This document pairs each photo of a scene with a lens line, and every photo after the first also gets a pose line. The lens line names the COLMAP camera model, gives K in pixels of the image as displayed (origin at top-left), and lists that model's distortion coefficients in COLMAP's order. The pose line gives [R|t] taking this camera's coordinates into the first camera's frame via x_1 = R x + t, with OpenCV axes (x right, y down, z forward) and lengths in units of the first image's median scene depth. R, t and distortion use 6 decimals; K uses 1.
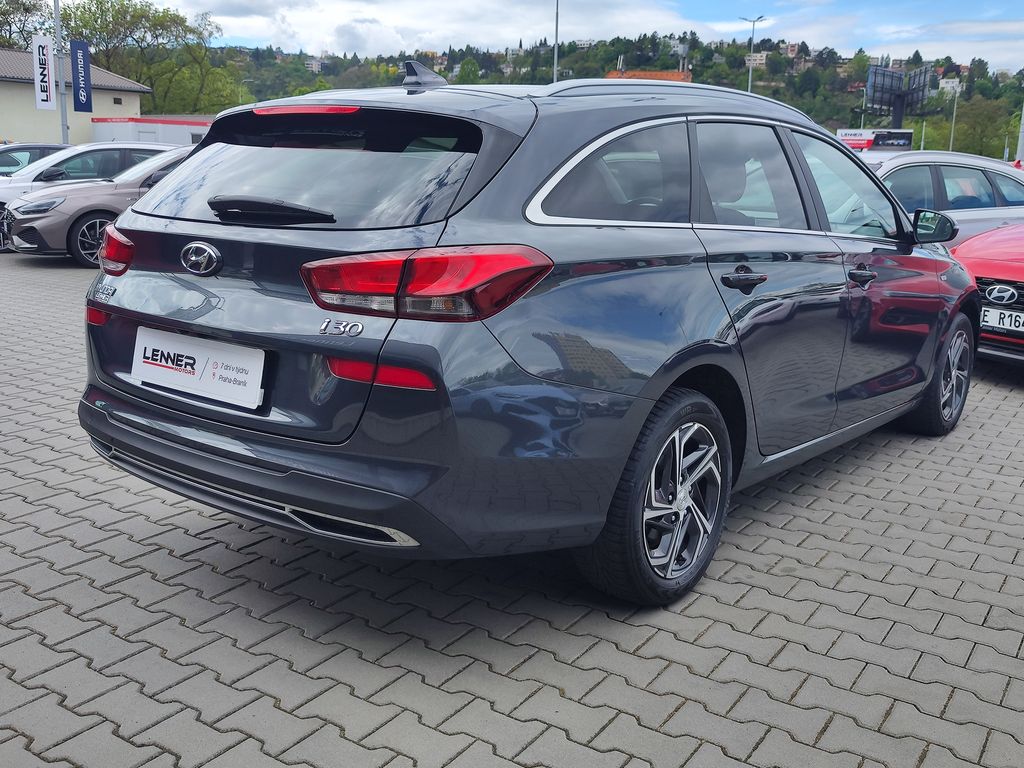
lens RADIAL K [[1019.2, 0, 512.0], [0, 1019.2, 384.0], [0, 0, 1]] dist [0.013188, 0.001391]
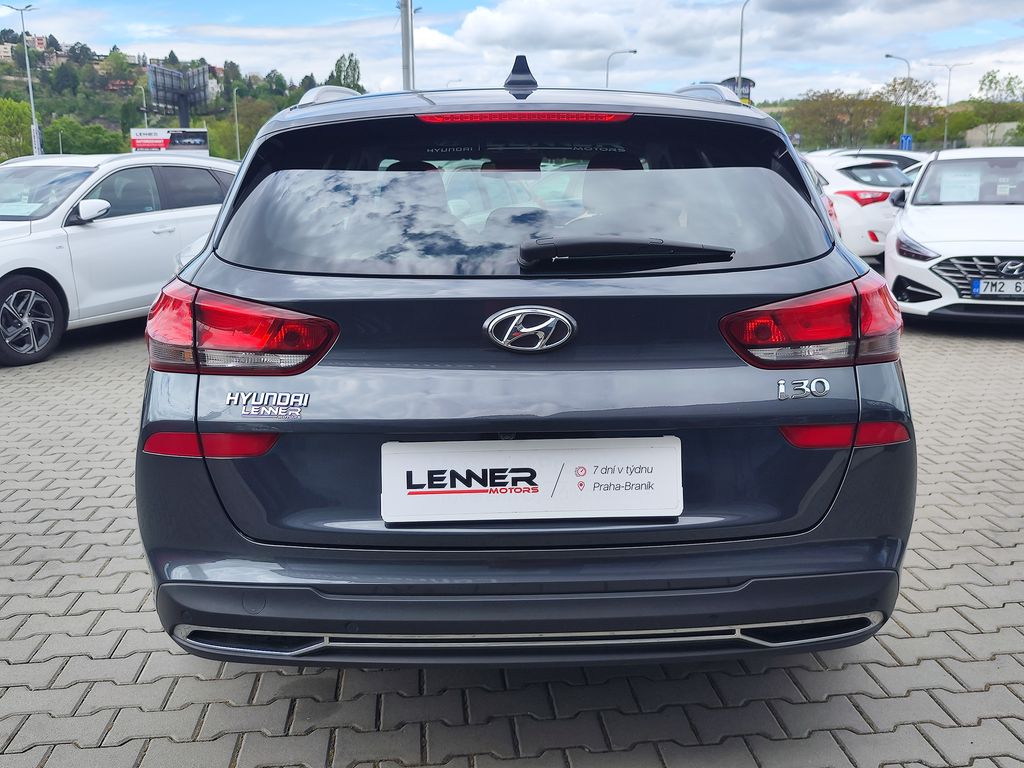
lens RADIAL K [[1019.2, 0, 512.0], [0, 1019.2, 384.0], [0, 0, 1]] dist [0.013188, 0.001391]
pose [[0.760425, -0.162909, 0.628660, -0.052565], [0.161998, 0.985008, 0.059299, -0.008872], [-0.628896, 0.056749, 0.775416, 0.031607]]
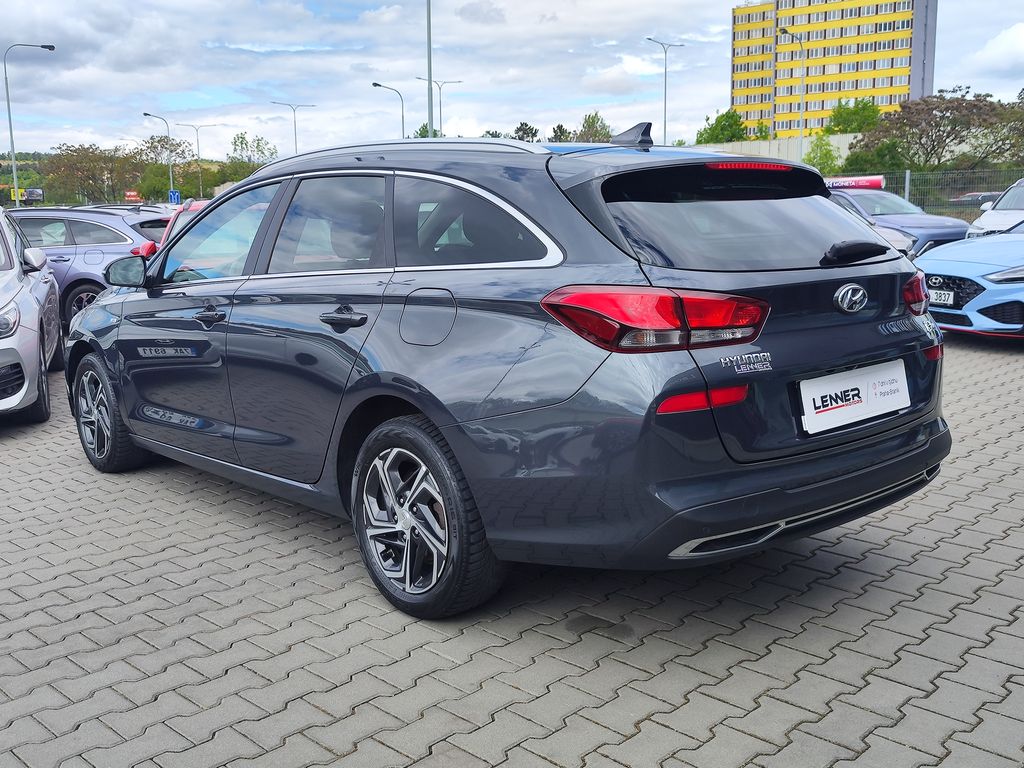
lens RADIAL K [[1019.2, 0, 512.0], [0, 1019.2, 384.0], [0, 0, 1]] dist [0.013188, 0.001391]
pose [[0.176925, -0.189868, 0.965737, -0.101021], [0.232287, 0.961553, 0.146490, -0.019500], [-0.956421, 0.198410, 0.214227, 0.077808]]
